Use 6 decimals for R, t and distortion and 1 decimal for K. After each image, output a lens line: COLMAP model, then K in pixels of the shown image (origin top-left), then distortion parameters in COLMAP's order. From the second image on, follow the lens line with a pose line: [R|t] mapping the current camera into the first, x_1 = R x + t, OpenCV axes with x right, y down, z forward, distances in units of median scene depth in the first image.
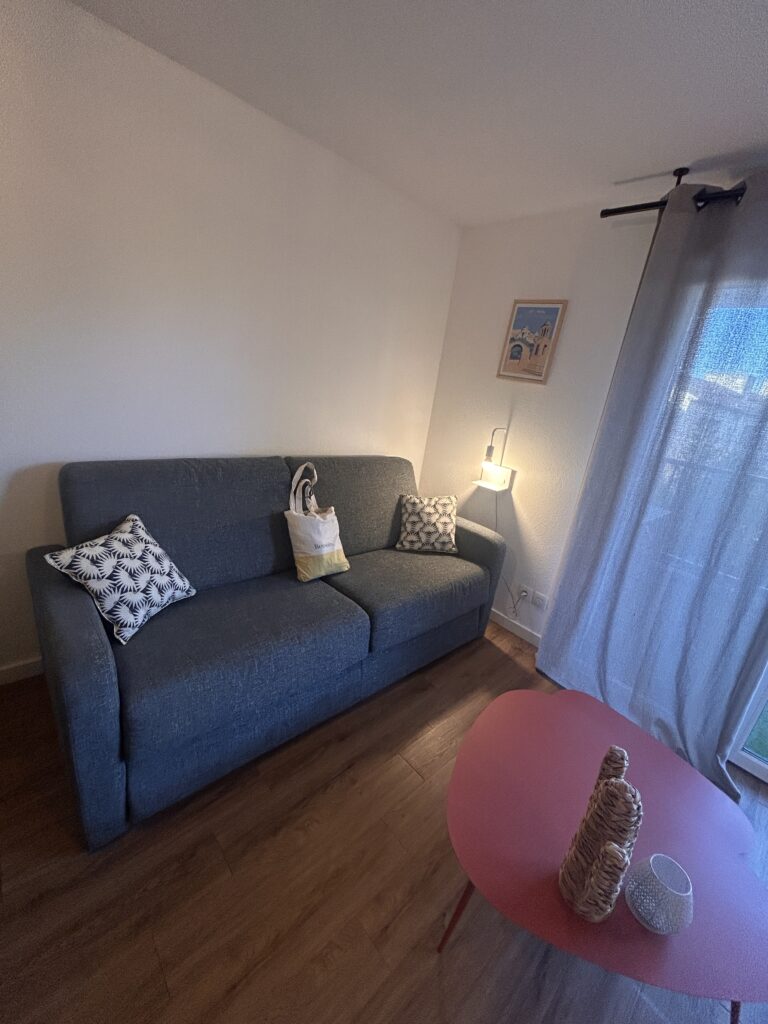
lens RADIAL K [[419.2, 0, 387.9], [0, 419.2, 505.0], [0, 0, 1]] dist [0.007093, 0.000075]
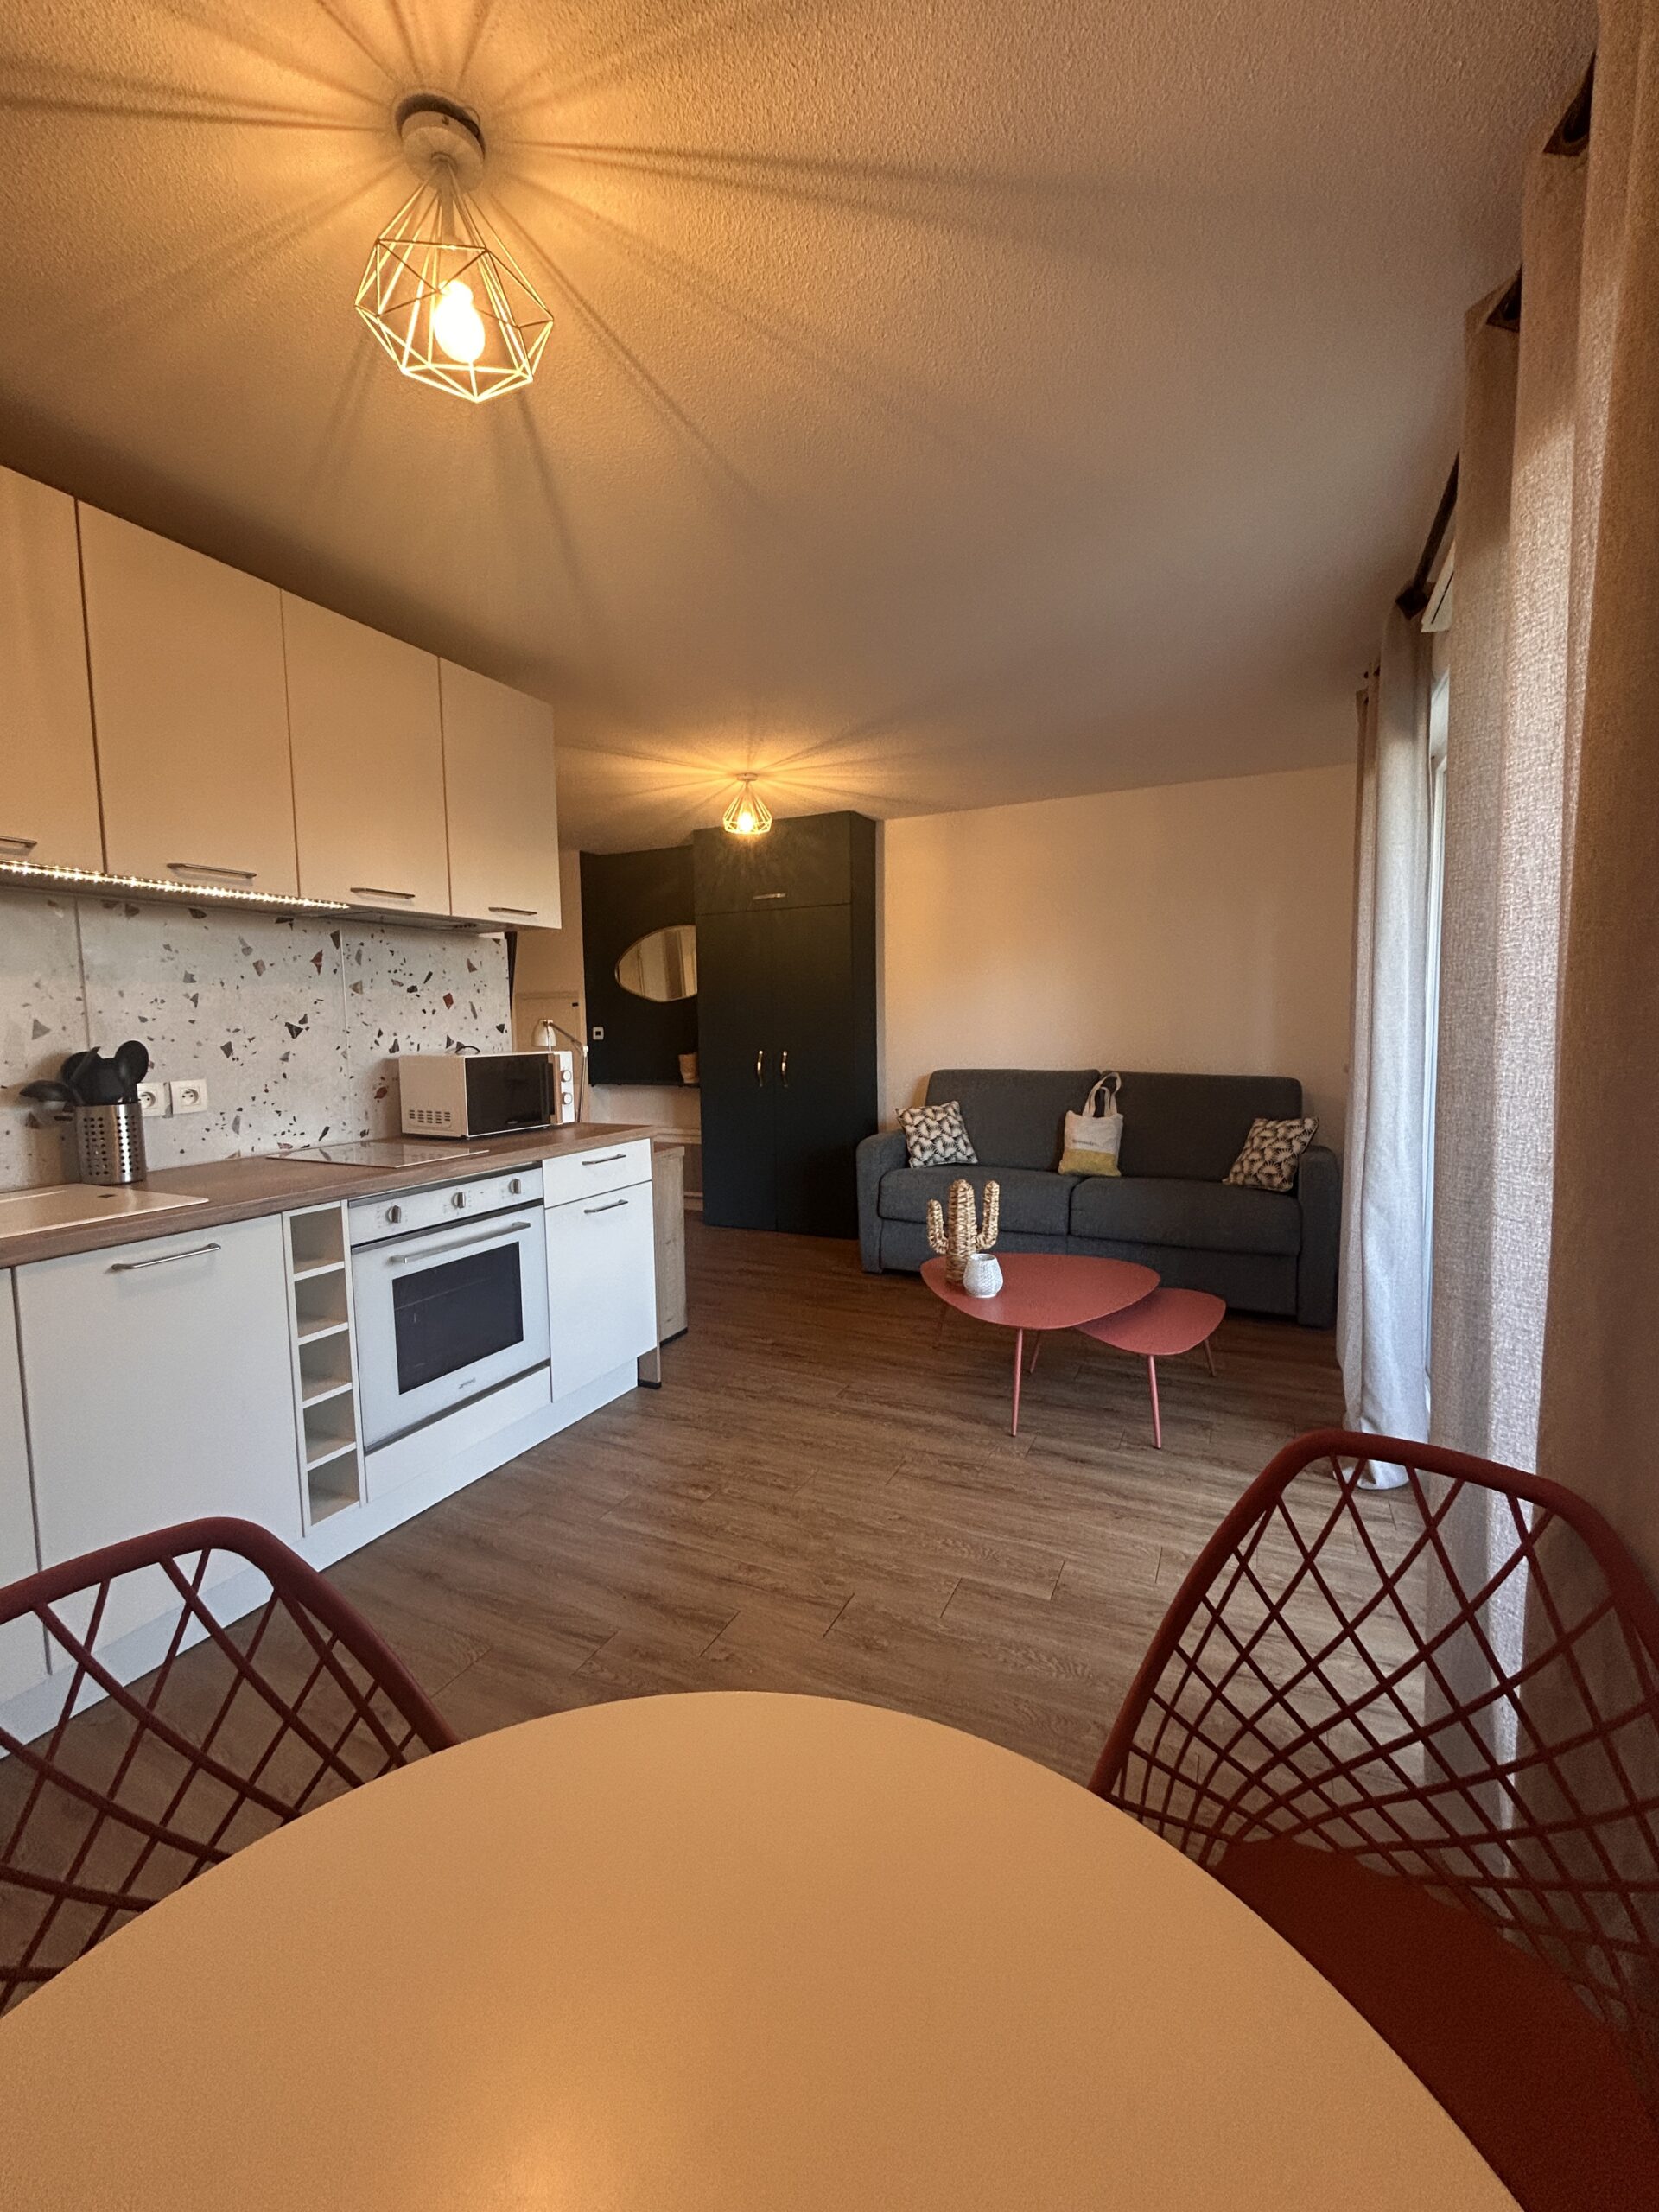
lens RADIAL K [[890.5, 0, 837.1], [0, 890.5, 1098.1], [0, 0, 1]] dist [-0.001623, 0.000384]
pose [[0.366626, -0.068718, -0.927827, 1.981938], [-0.217015, 0.963442, -0.157109, 0.560155], [0.904704, 0.258953, 0.338311, -0.358571]]
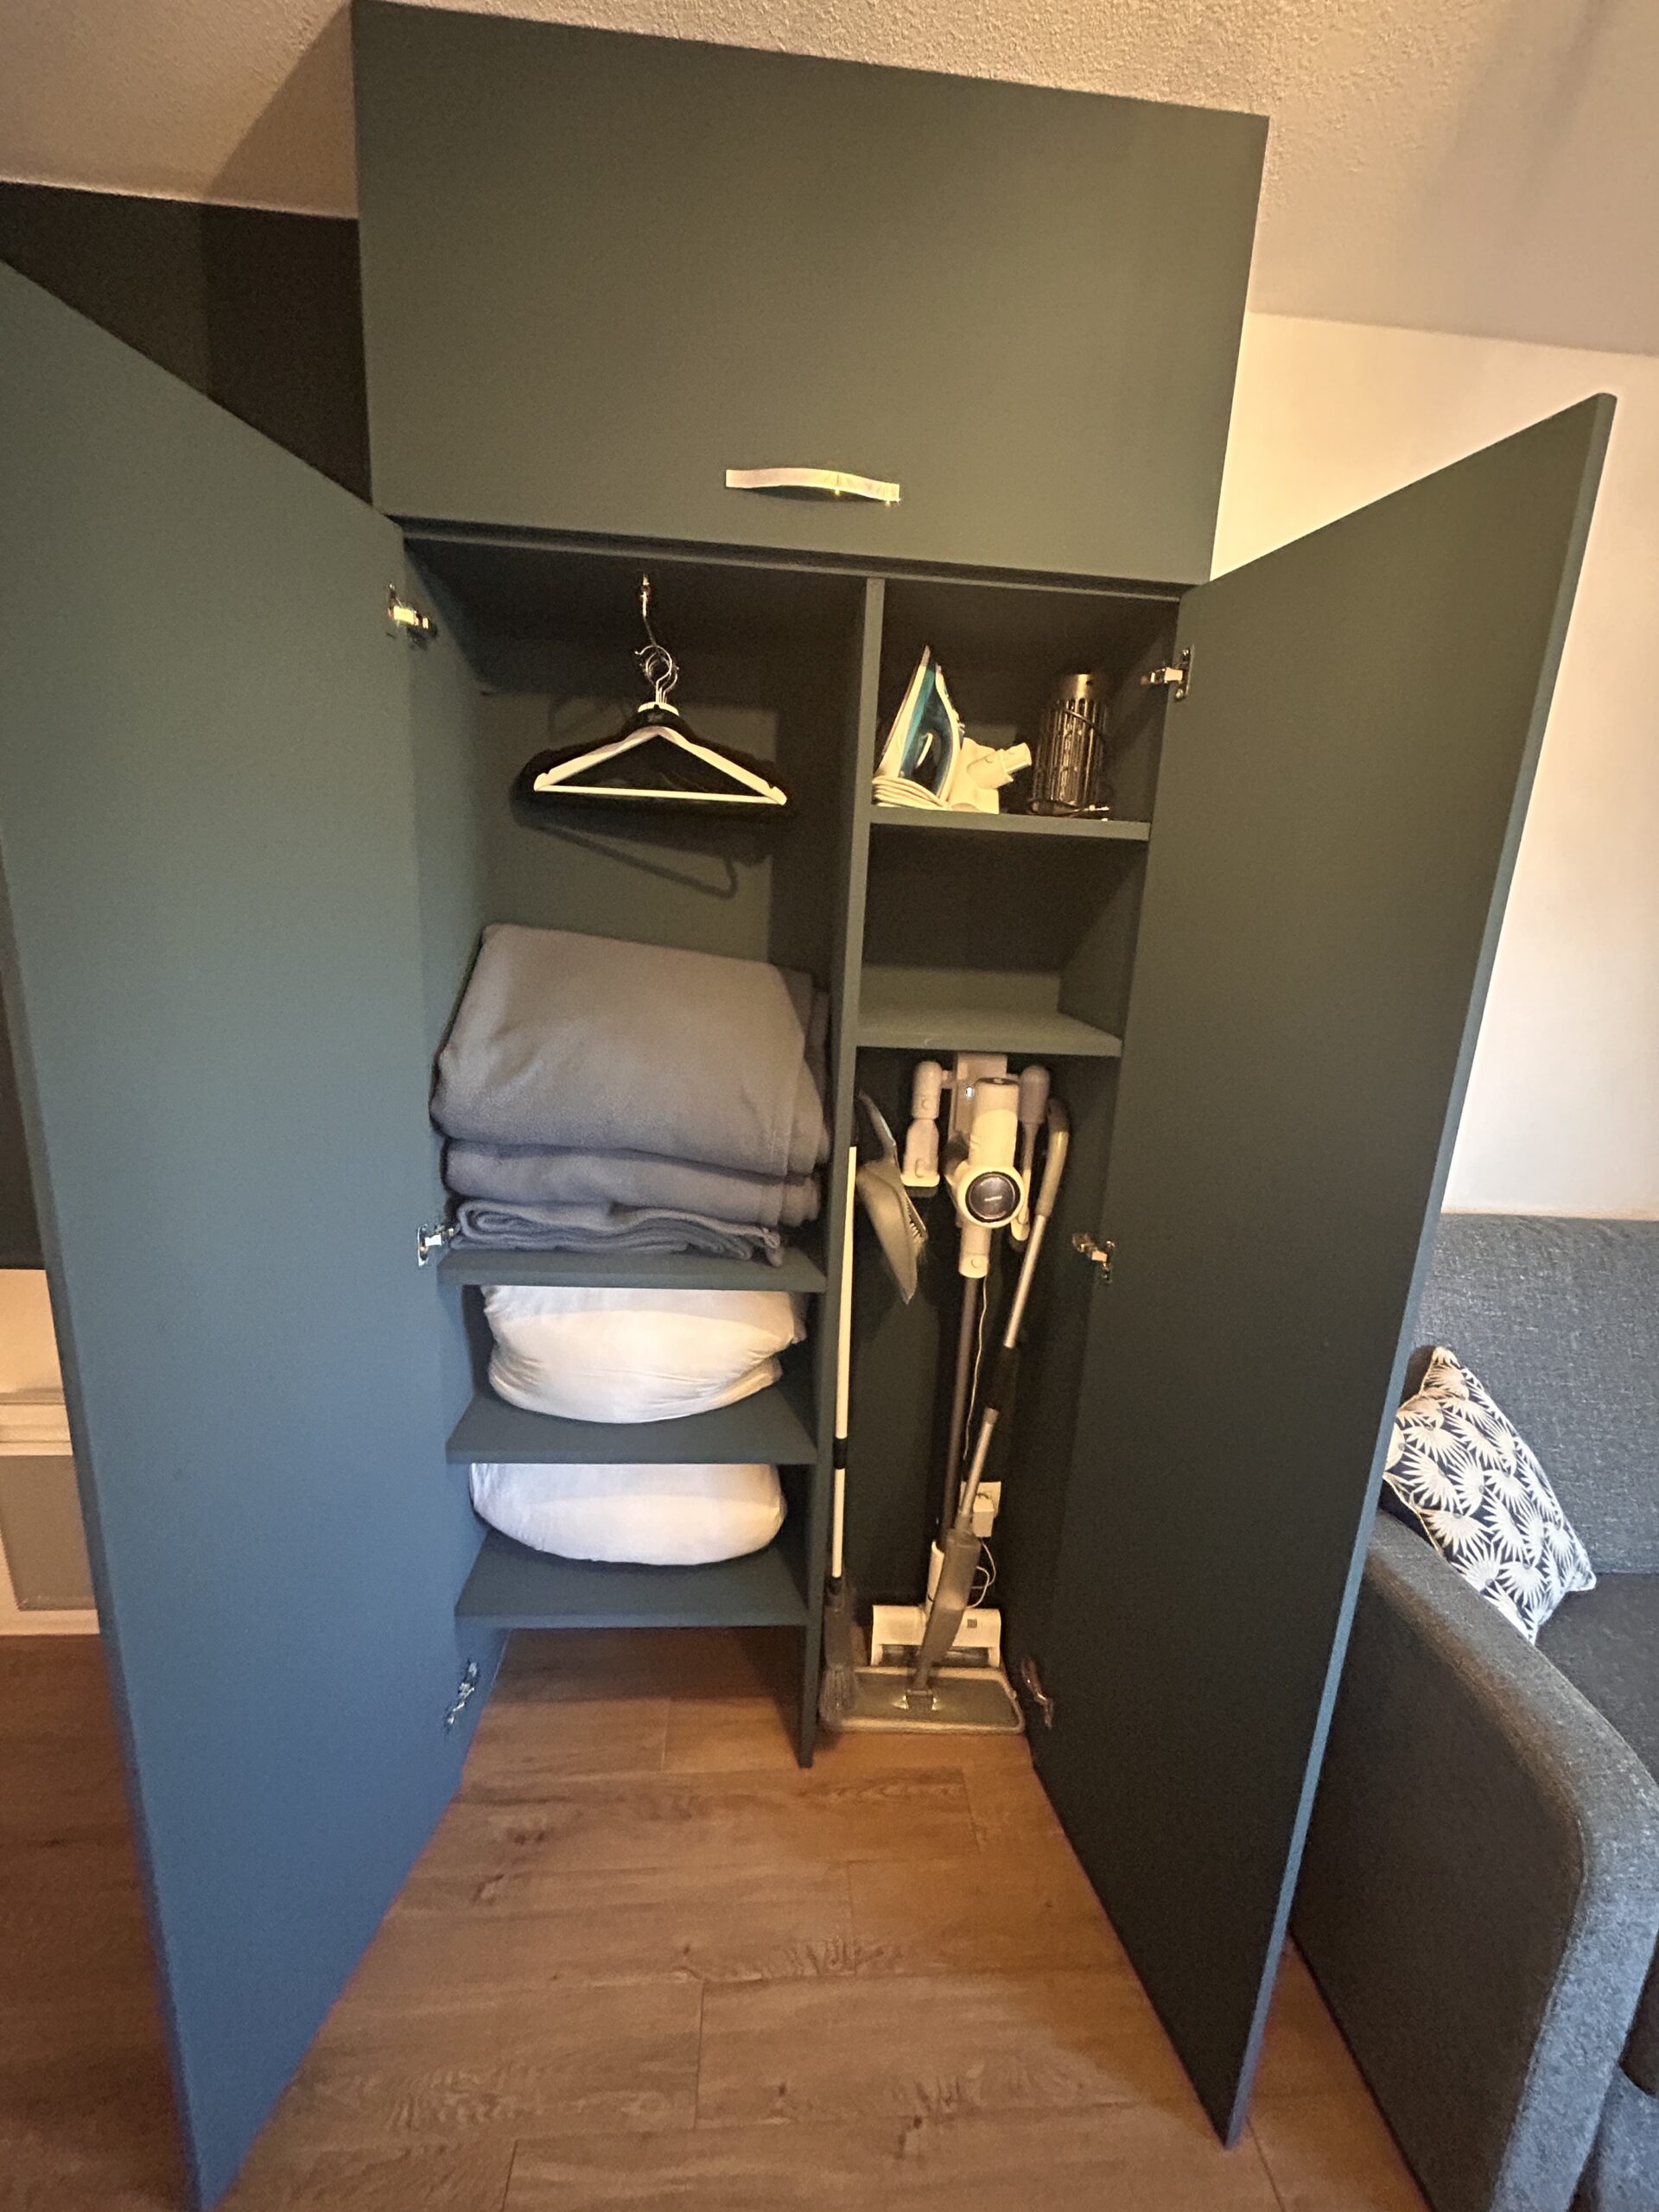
lens RADIAL K [[890.5, 0, 837.1], [0, 890.5, 1098.1], [0, 0, 1]] dist [-0.001623, 0.000384]
pose [[0.781282, 0.035520, -0.623166, -0.530094], [-0.131982, 0.985206, -0.109315, -0.047718], [0.610064, 0.167652, 0.774412, -0.123244]]
